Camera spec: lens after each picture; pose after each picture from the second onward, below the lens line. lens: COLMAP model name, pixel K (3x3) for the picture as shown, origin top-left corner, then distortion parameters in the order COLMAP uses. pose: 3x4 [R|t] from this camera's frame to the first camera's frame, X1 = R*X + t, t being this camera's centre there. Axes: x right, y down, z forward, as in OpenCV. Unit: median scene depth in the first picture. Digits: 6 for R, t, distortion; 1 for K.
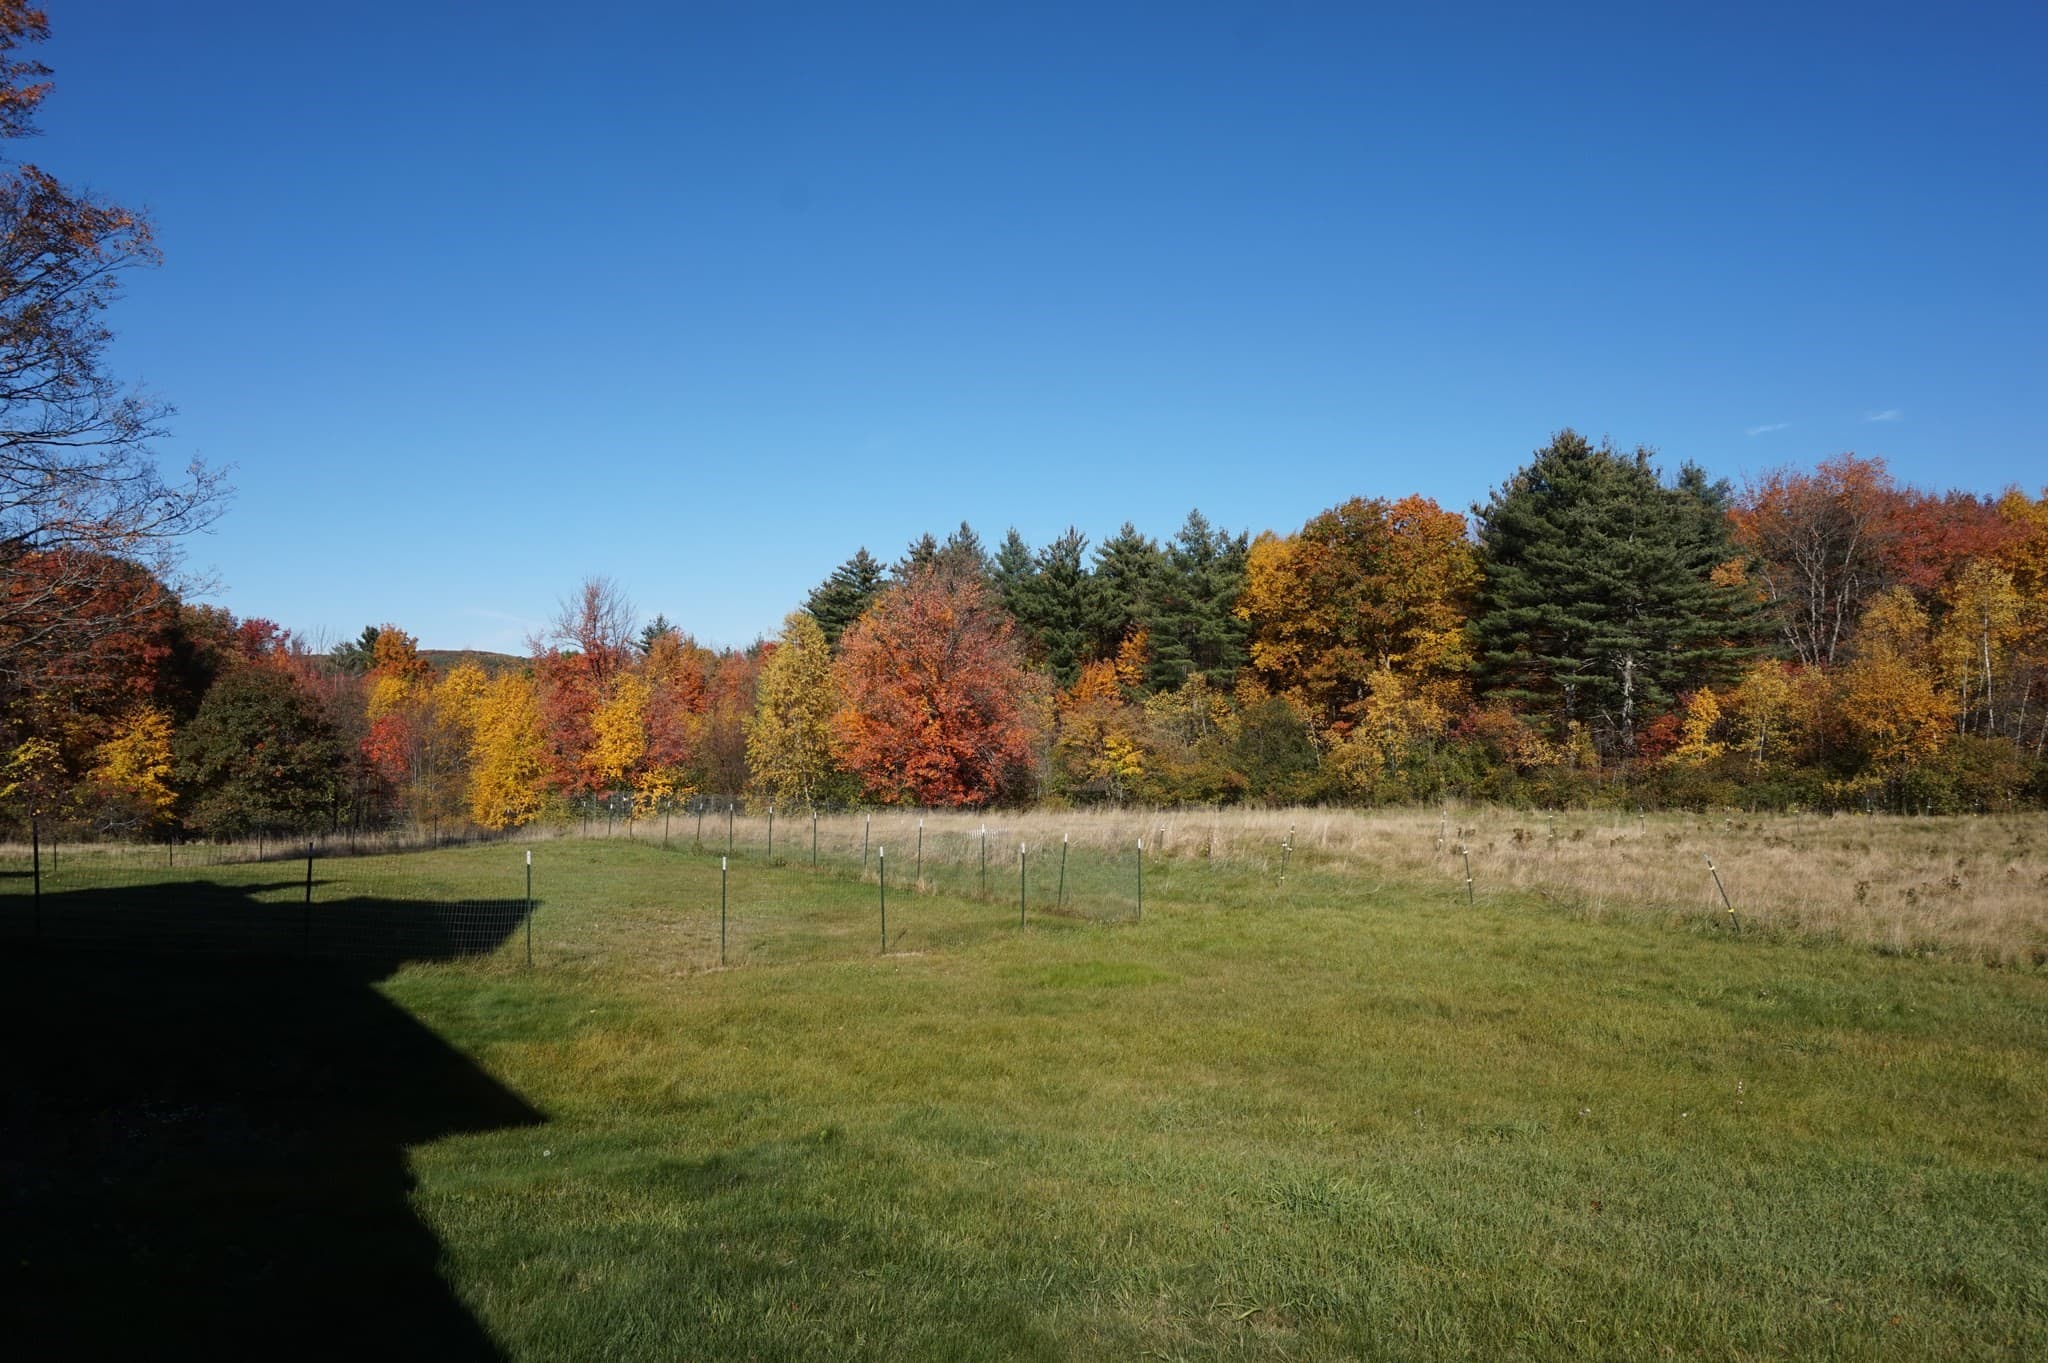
lens RADIAL K [[1380.8, 0, 1036.6], [0, 1380.8, 697.4], [0, 0, 1]] dist [-0.058868, 0.034857]
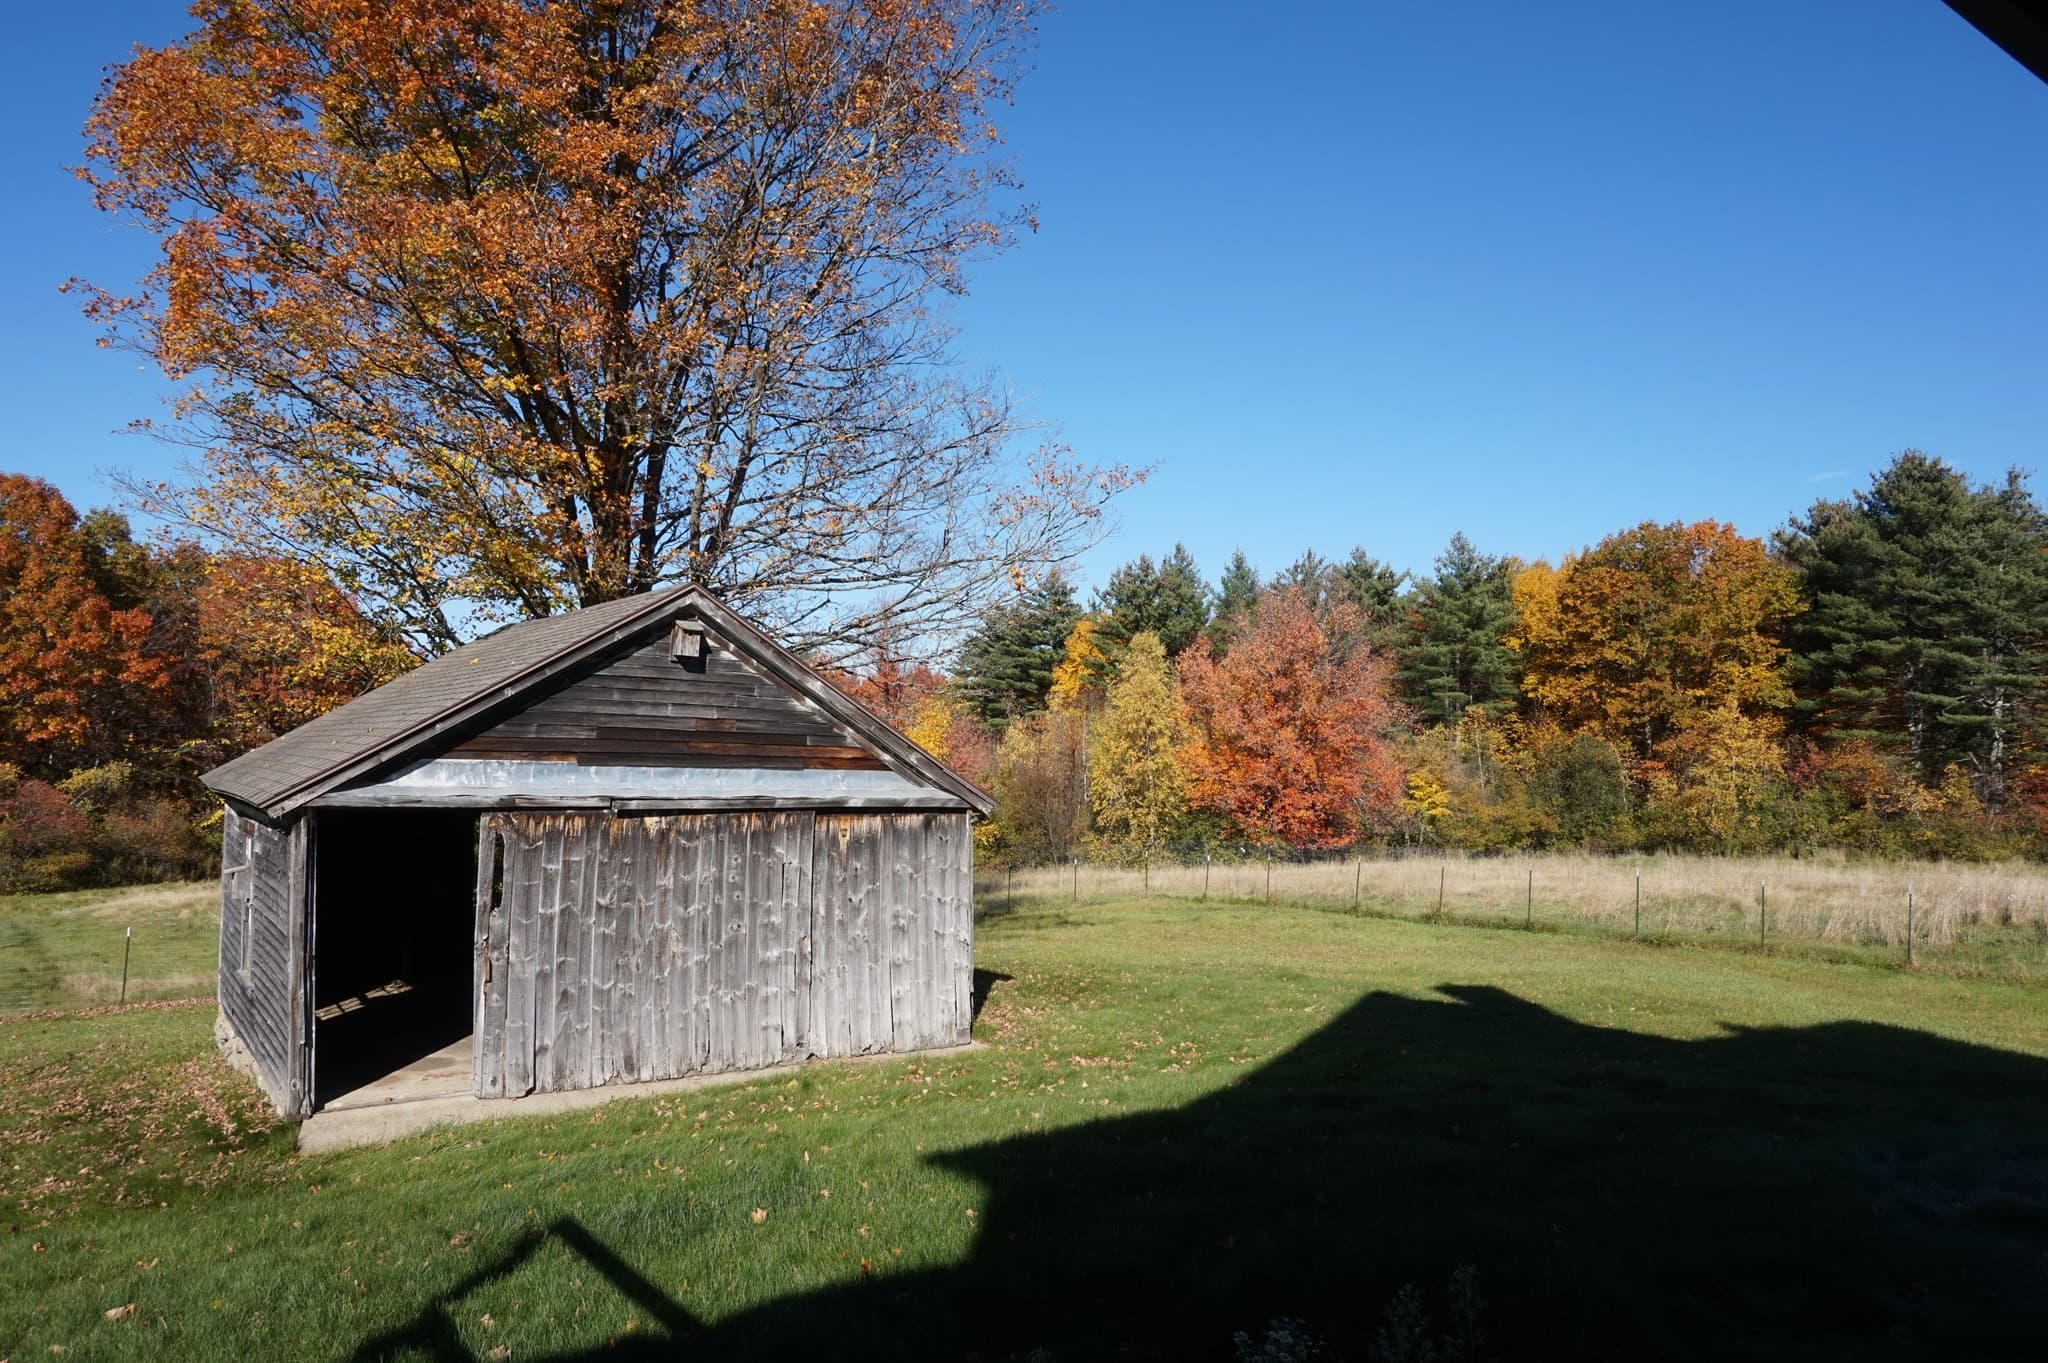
lens RADIAL K [[1380.8, 0, 1013.1], [0, 1380.8, 686.5], [0, 0, 1]] dist [-0.058868, 0.034857]
pose [[0.999897, 0.012738, -0.006558, -0.210571], [-0.012935, 0.999437, -0.030942, 0.001498], [0.006160, 0.031024, 0.999500, 0.079269]]
